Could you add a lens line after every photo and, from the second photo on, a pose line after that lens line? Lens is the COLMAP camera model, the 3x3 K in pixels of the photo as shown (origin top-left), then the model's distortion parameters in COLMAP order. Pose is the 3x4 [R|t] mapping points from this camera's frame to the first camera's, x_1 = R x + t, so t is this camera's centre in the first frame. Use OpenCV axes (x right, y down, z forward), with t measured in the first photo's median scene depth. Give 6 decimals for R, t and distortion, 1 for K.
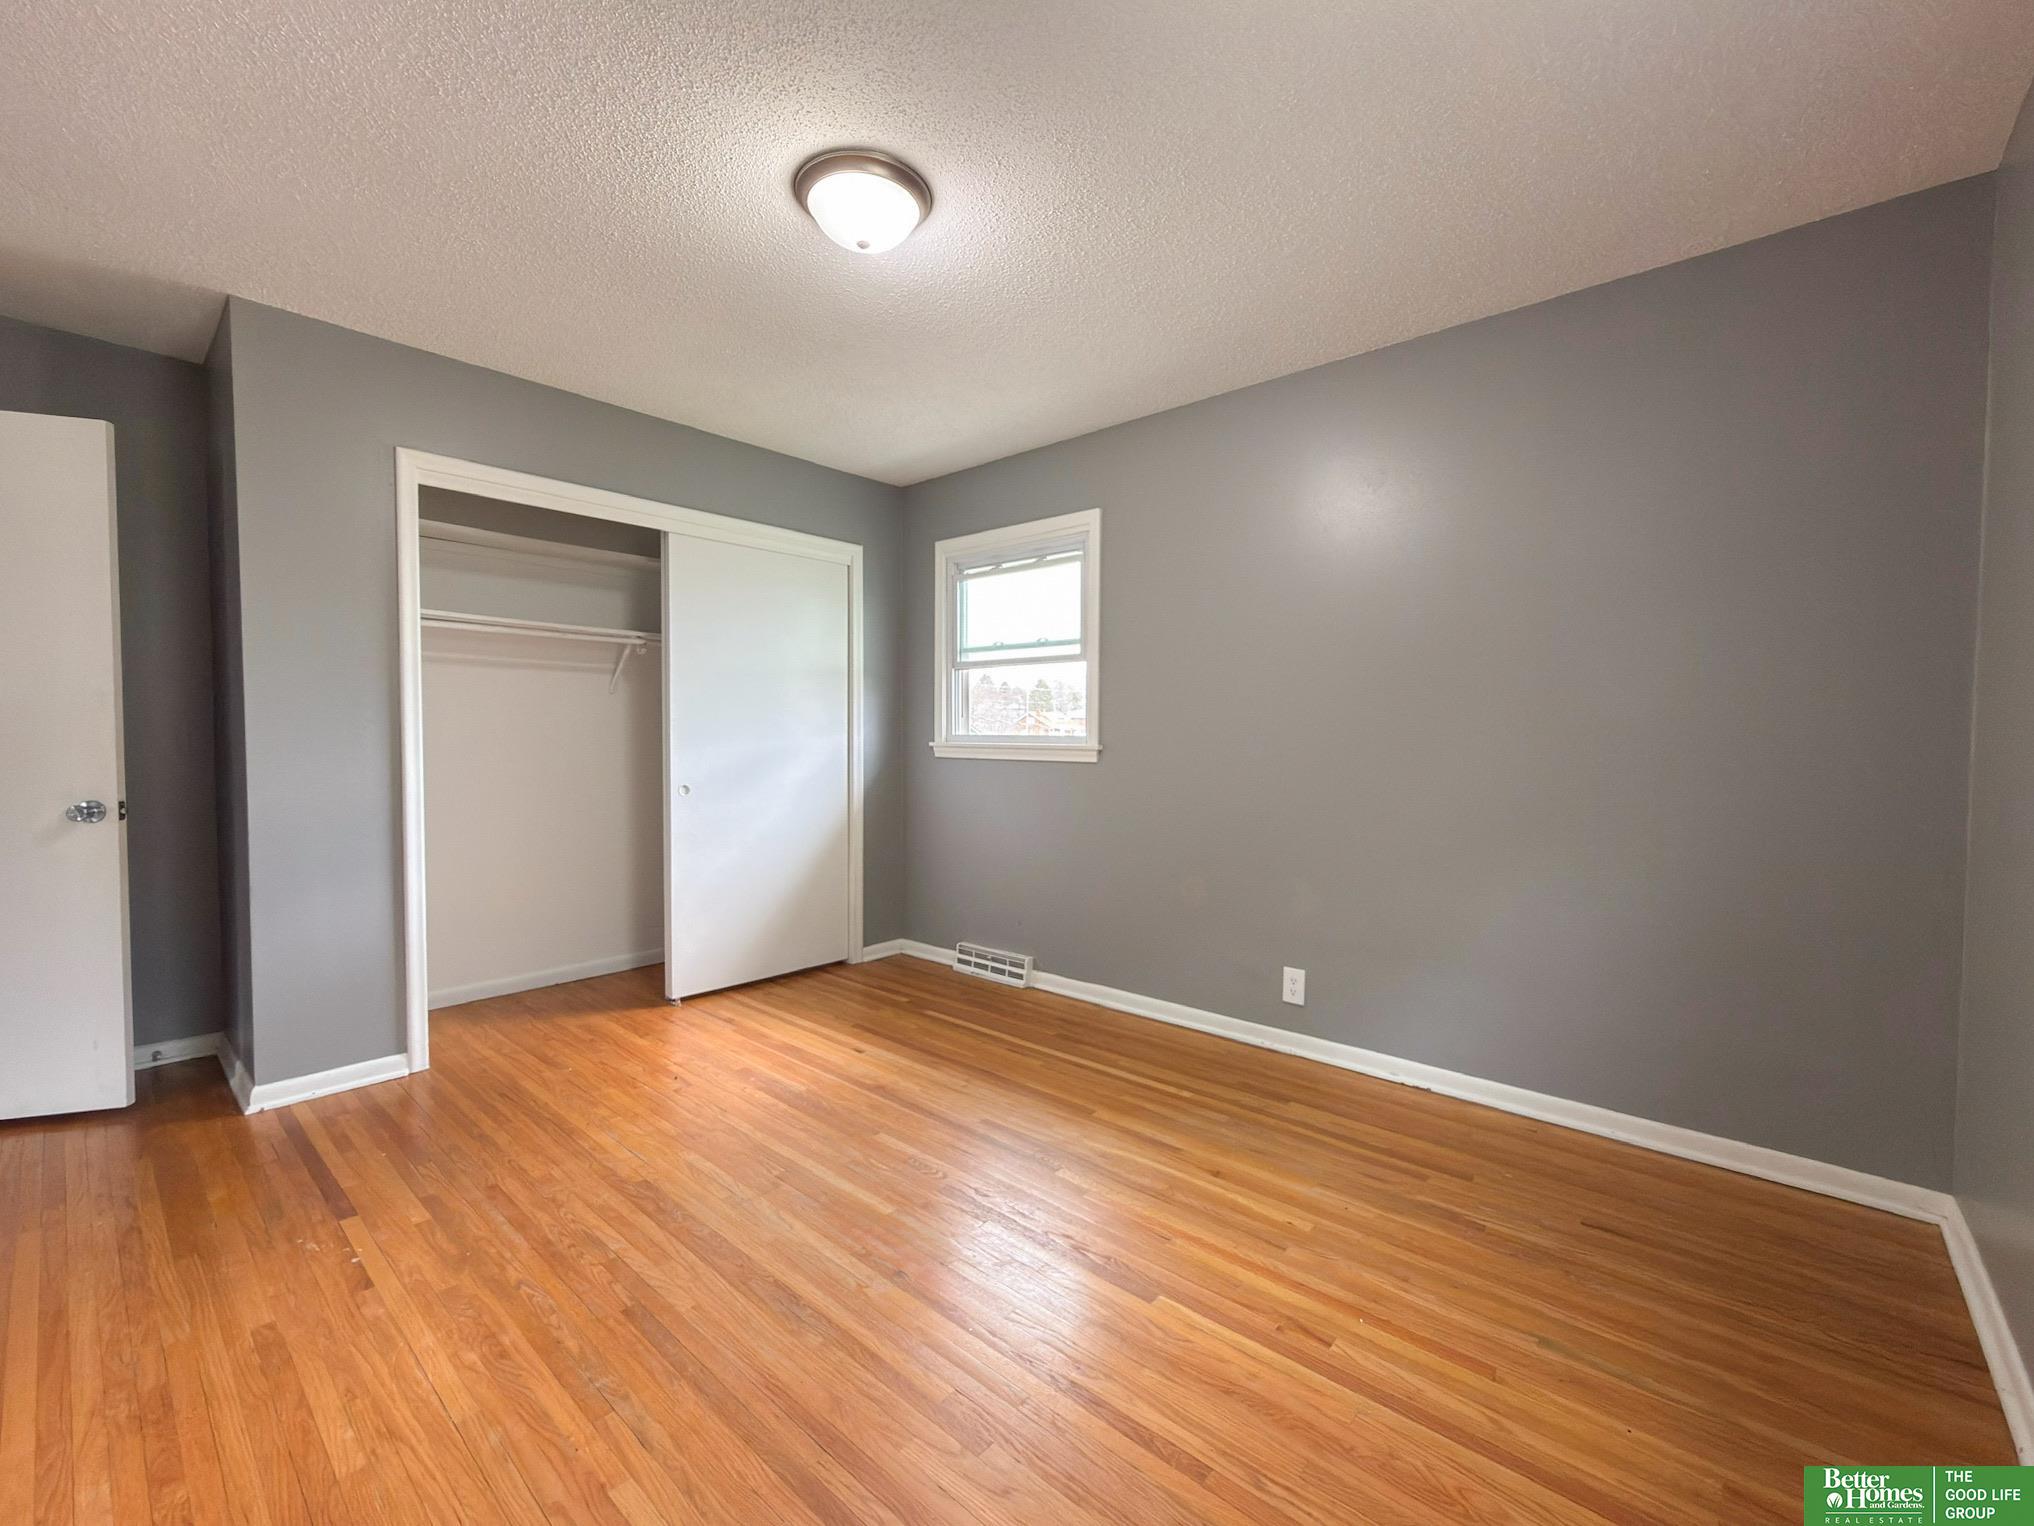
lens RADIAL K [[817.6, 0, 1020.0], [0, 817.6, 751.7], [0, 0, 1]] dist [-0.000503, 0.001067]
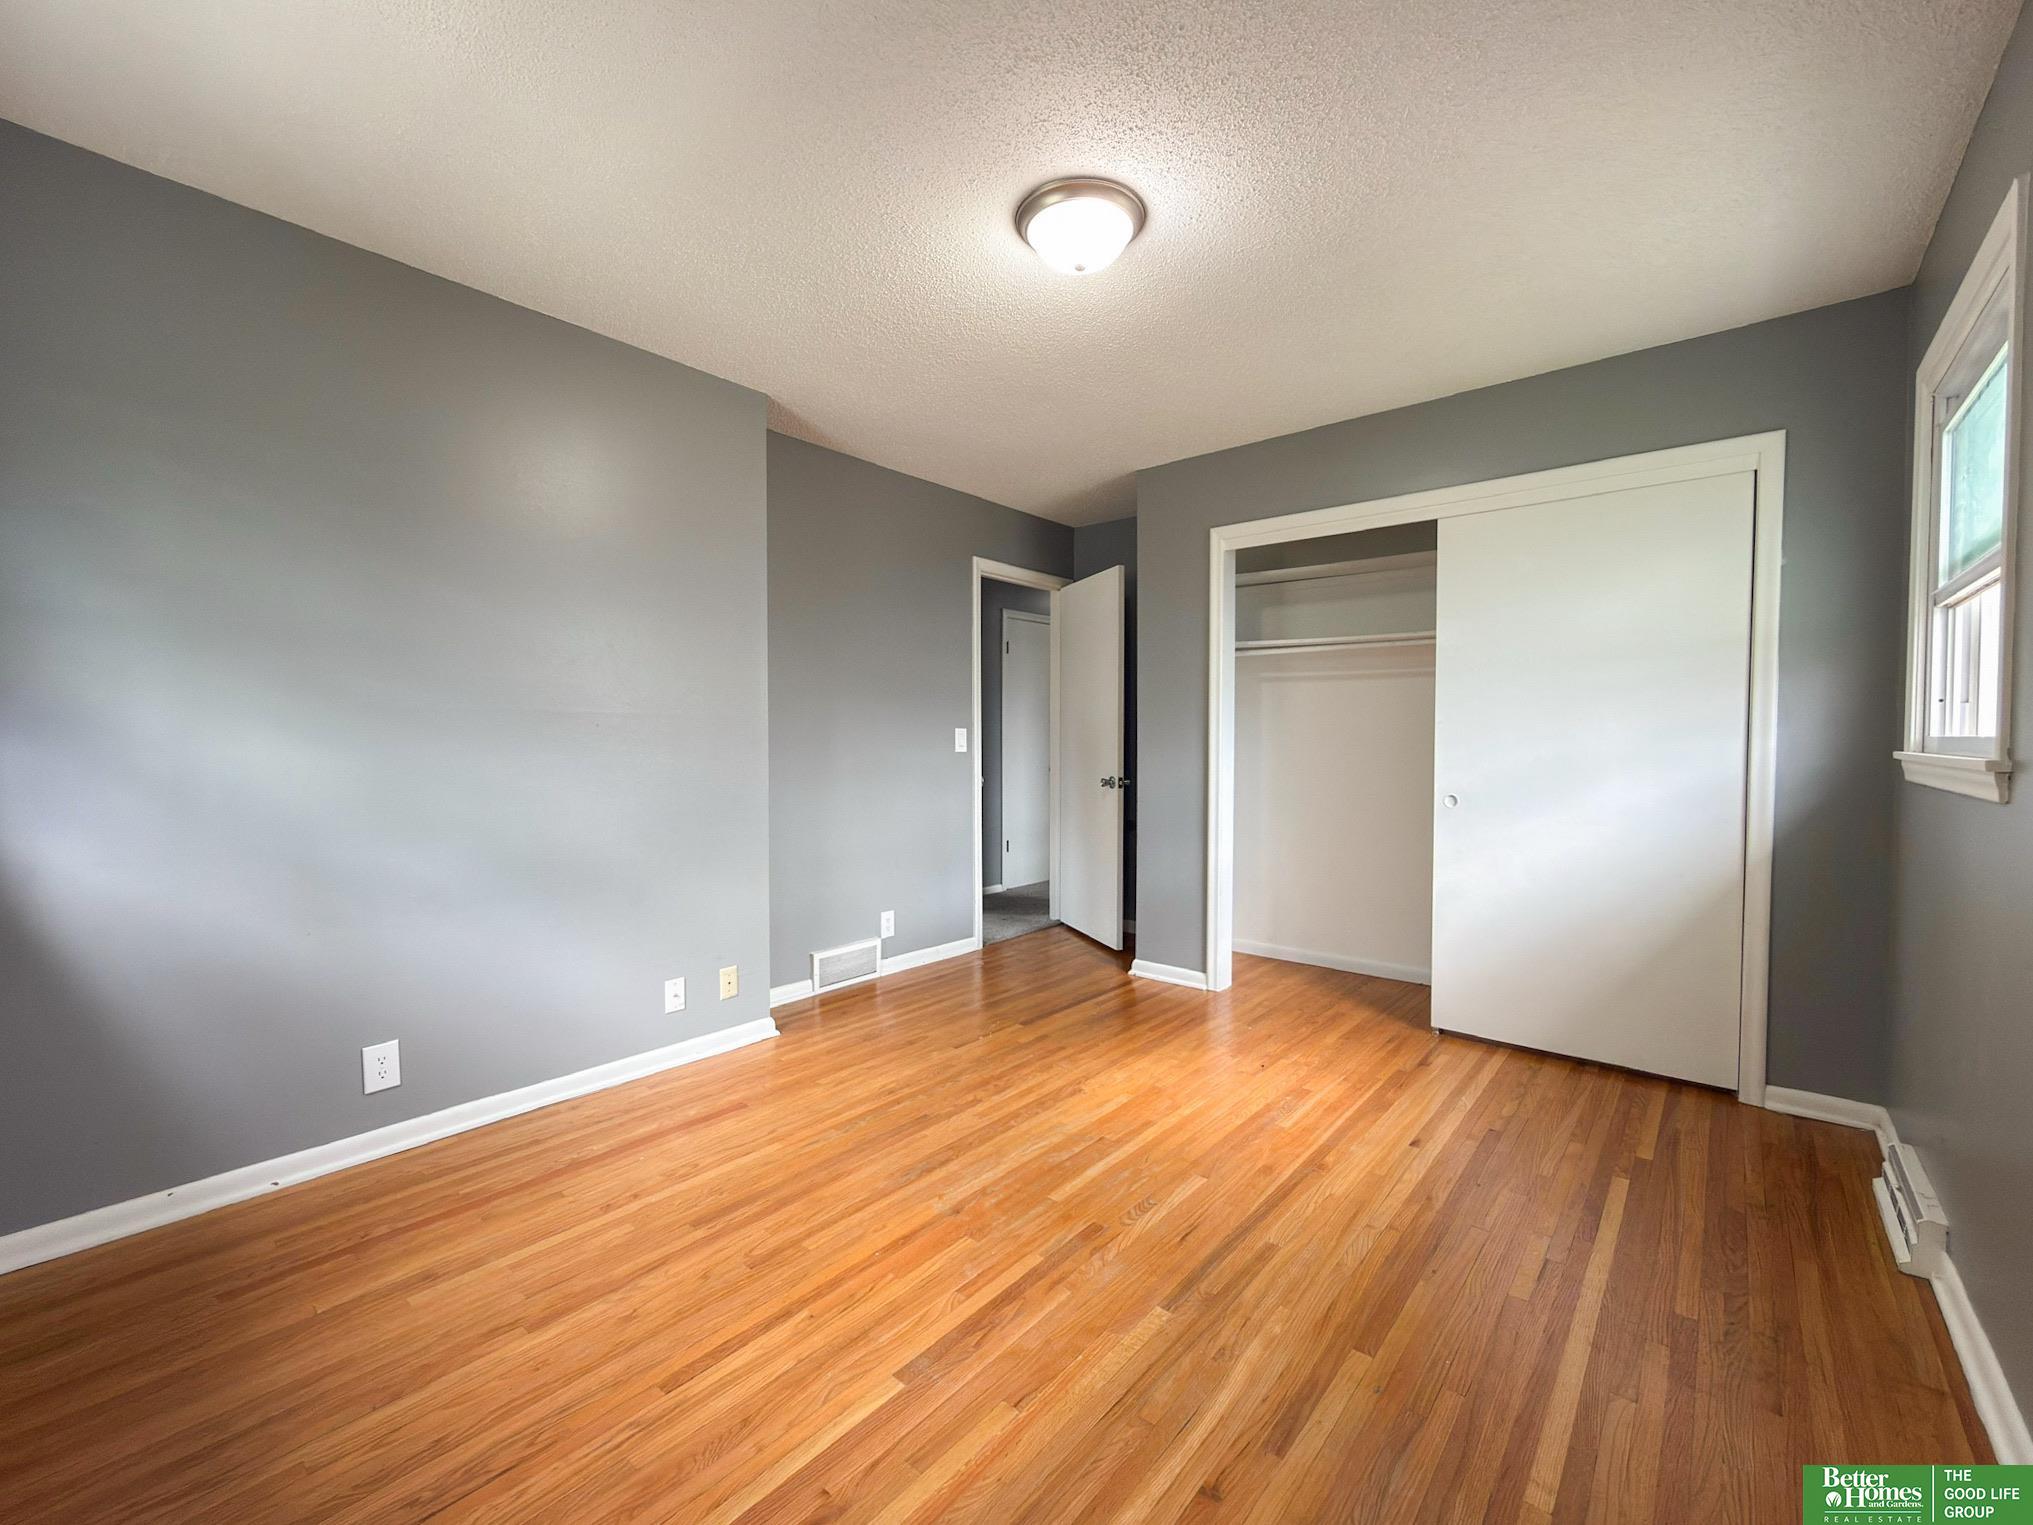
lens RADIAL K [[817.2, 0, 1012.0], [0, 817.2, 758.7], [0, 0, 1]] dist [-0.000503, 0.001067]
pose [[0.061216, 0.021742, -0.997888, 0.578050], [-0.022817, 0.999532, 0.020378, -0.008851], [0.997864, 0.021521, 0.061684, 0.589617]]
